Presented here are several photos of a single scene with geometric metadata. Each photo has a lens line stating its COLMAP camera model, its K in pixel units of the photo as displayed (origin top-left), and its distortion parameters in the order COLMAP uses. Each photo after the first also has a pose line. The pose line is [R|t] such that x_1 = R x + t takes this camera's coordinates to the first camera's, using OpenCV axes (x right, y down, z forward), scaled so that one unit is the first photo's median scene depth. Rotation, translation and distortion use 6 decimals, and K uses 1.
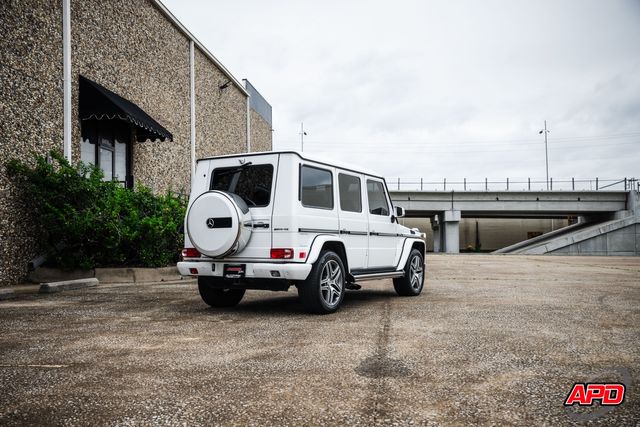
lens RADIAL K [[639.0, 0, 320.0], [0, 639.0, 213.5], [0, 0, 1]] dist [0.019701, 0.020636]
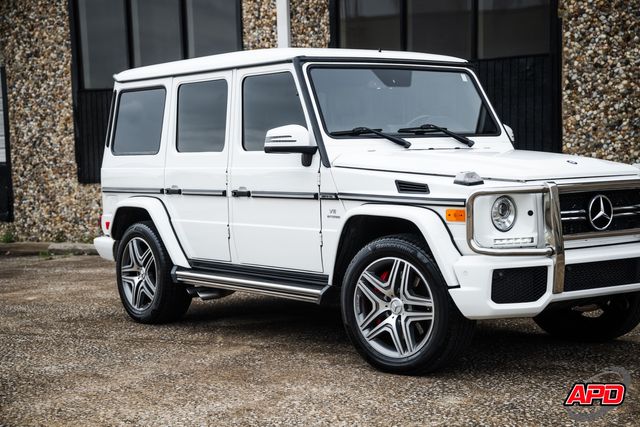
lens RADIAL K [[1124.8, 0, 320.0], [0, 1124.8, 213.5], [0, 0, 1]] dist [0.339824, 0.397982]
pose [[-0.402442, 0.053871, -0.913859, 0.953349], [0.069522, 0.997183, 0.028167, 0.031245], [0.912802, -0.052198, -0.405053, 1.613281]]
